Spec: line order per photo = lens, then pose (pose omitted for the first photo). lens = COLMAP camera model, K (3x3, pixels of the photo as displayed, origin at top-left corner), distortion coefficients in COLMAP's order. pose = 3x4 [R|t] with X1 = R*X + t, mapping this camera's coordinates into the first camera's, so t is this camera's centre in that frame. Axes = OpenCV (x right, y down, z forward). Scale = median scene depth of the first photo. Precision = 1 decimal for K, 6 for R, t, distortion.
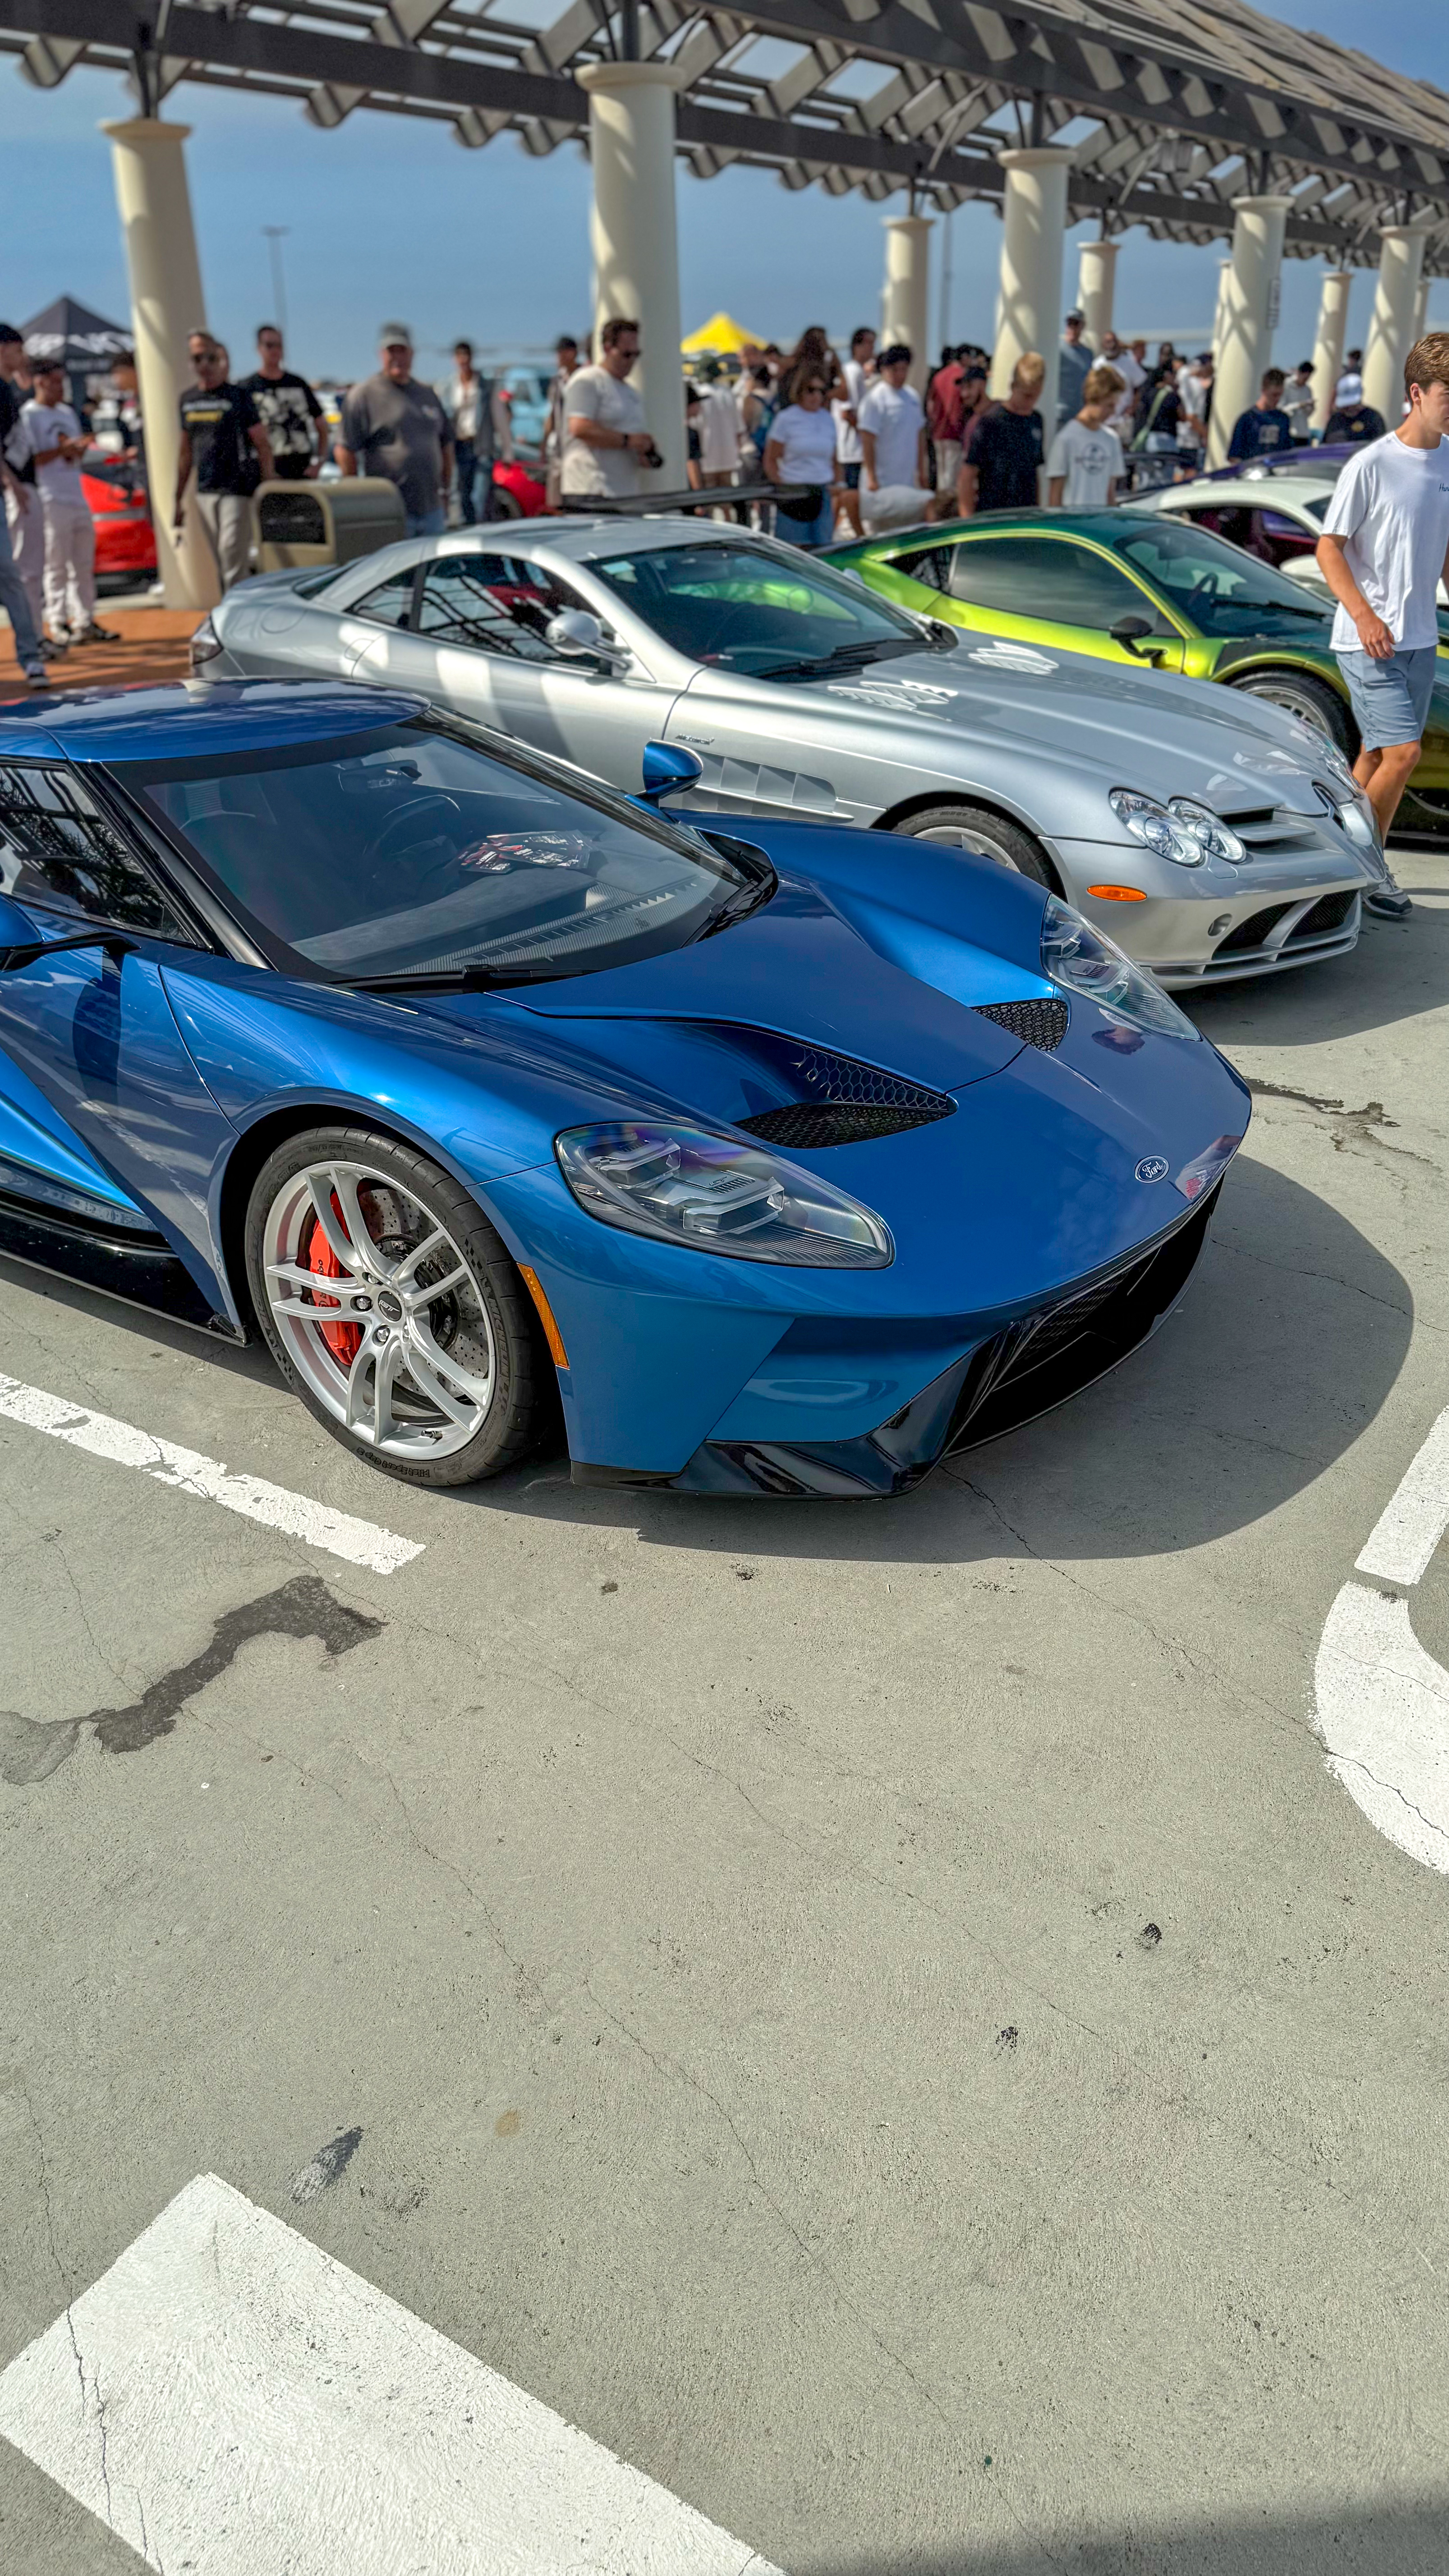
lens RADIAL K [[1785.5, 0, 692.6], [0, 1785.5, 1285.0], [0, 0, 1]] dist [-0.006699, -0.003915]
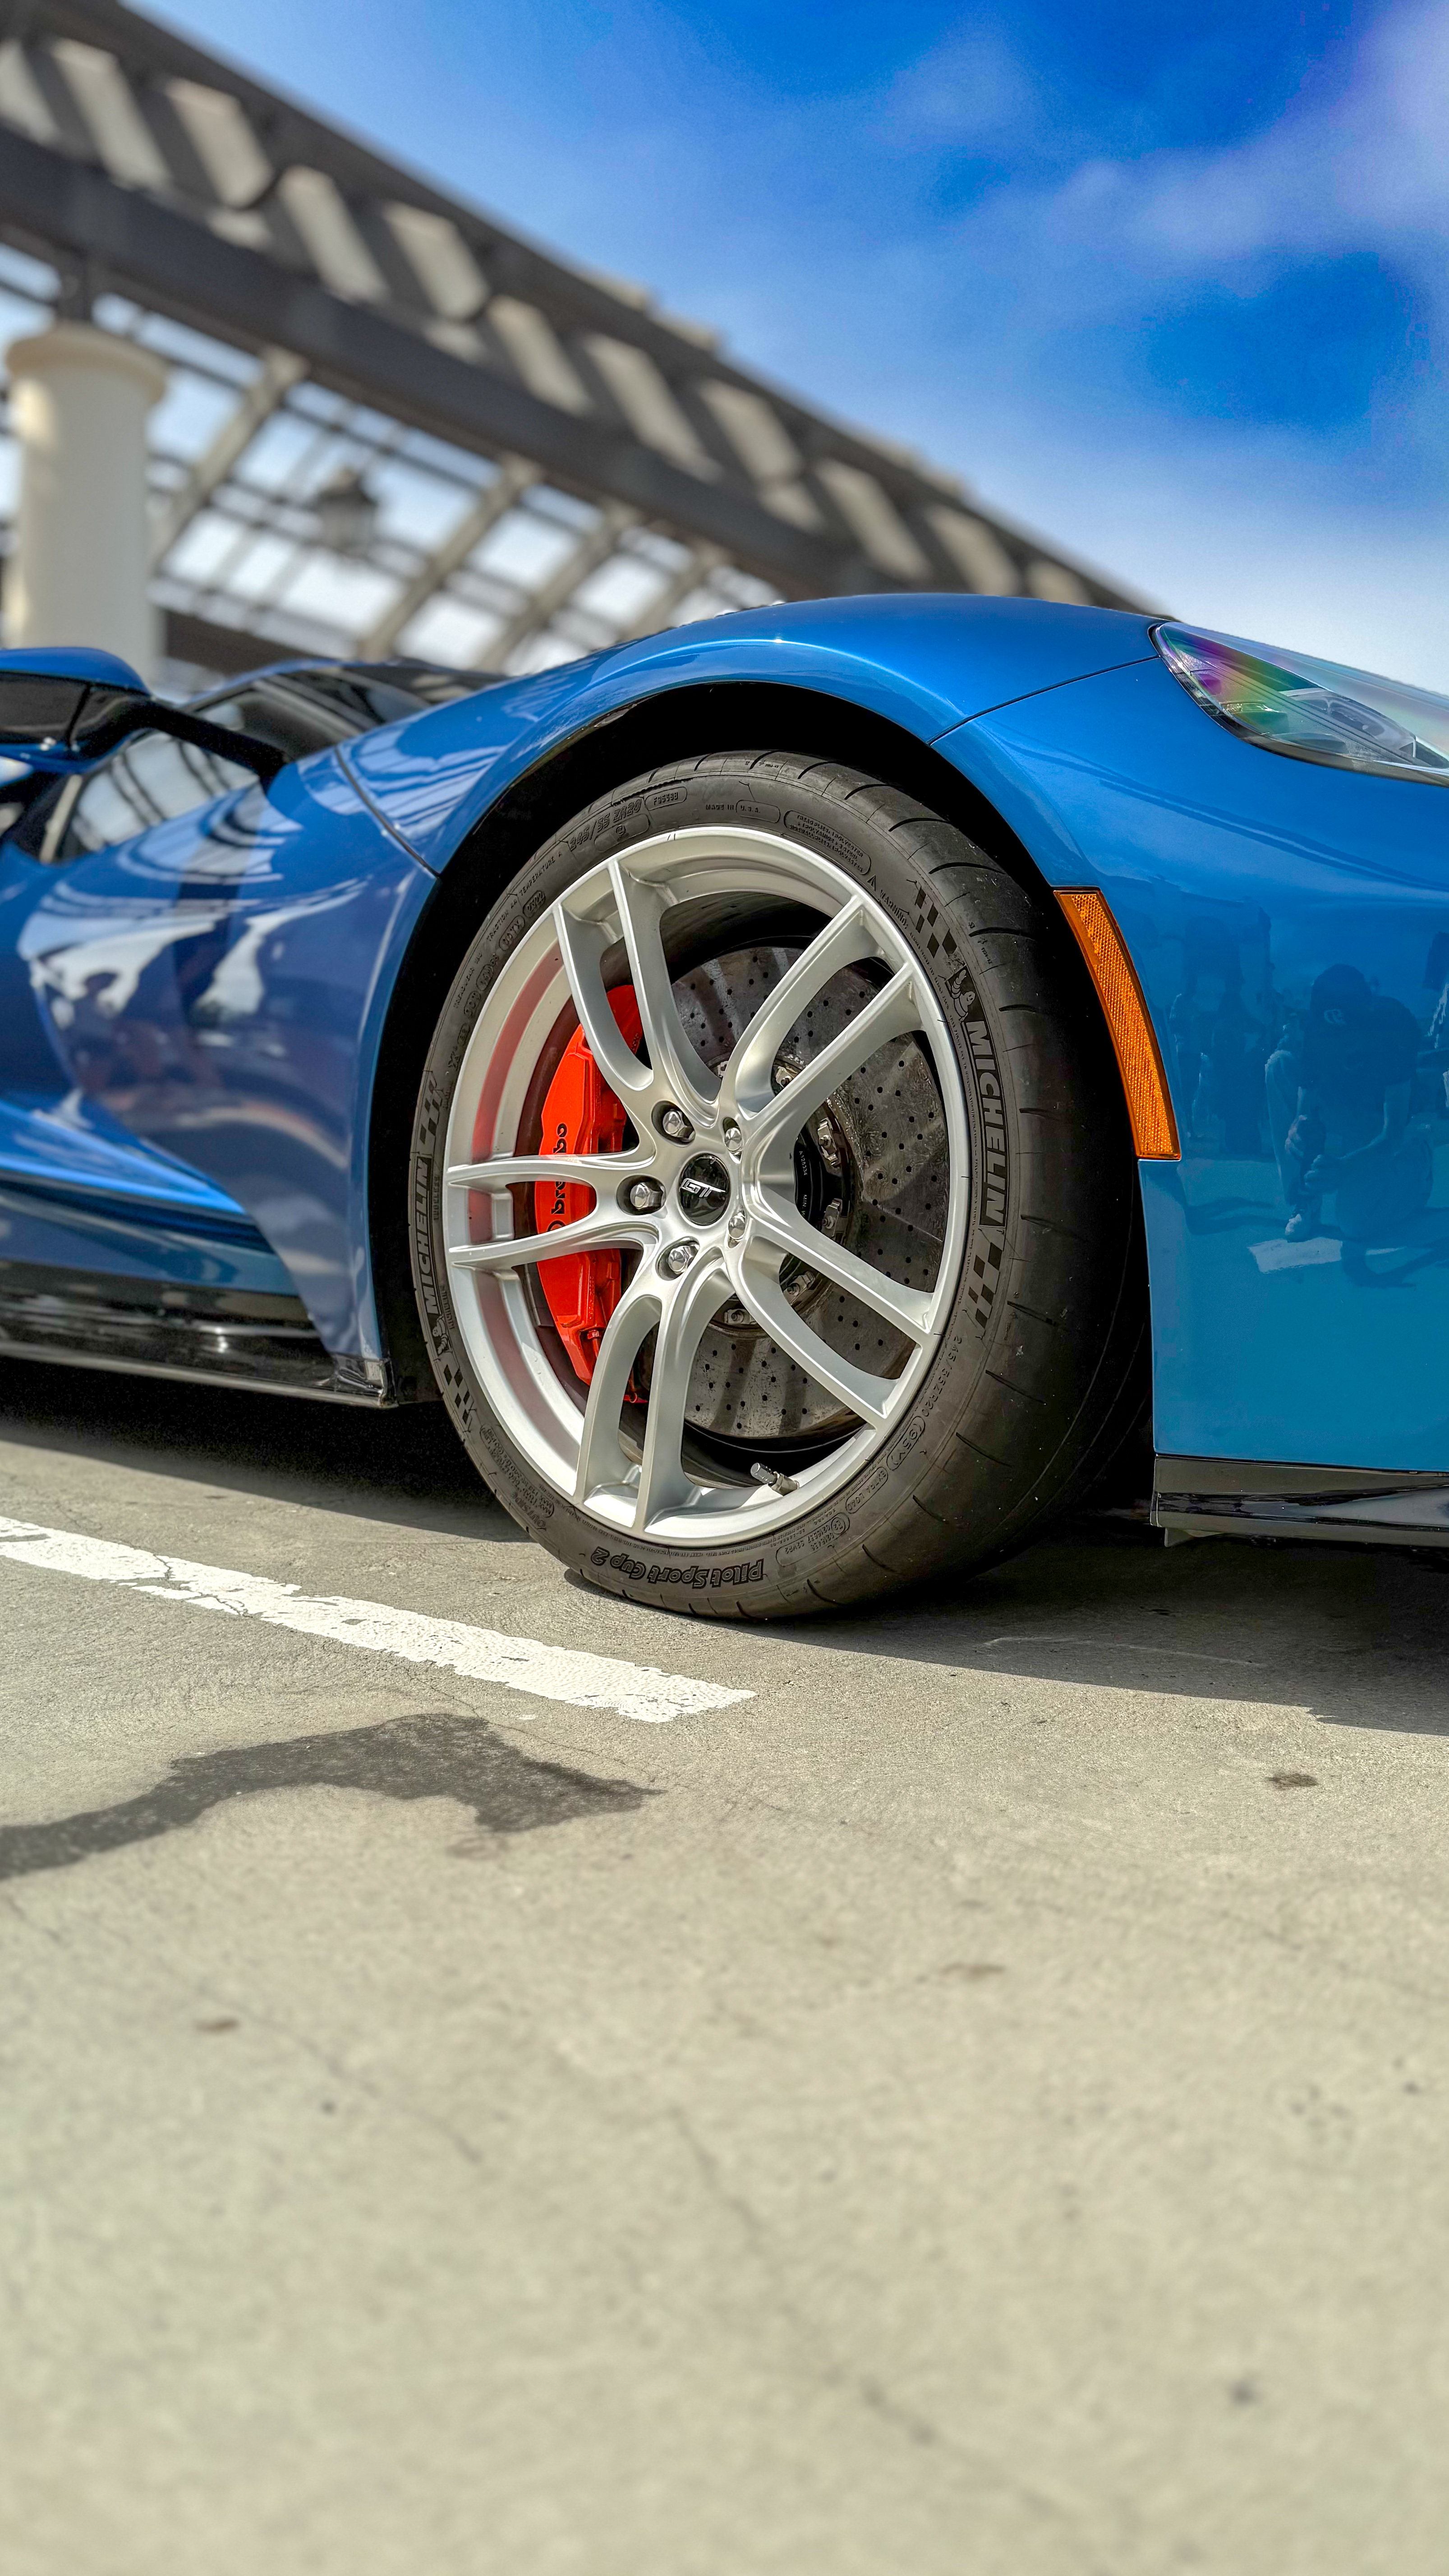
lens RADIAL K [[1785.5, 0, 692.6], [0, 1785.5, 1285.0], [0, 0, 1]] dist [-0.006699, -0.003915]
pose [[0.992323, 0.029222, -0.120169, -0.119679], [-0.078408, 0.900090, -0.428591, 0.234012], [0.095639, 0.434723, 0.895471, 0.616972]]
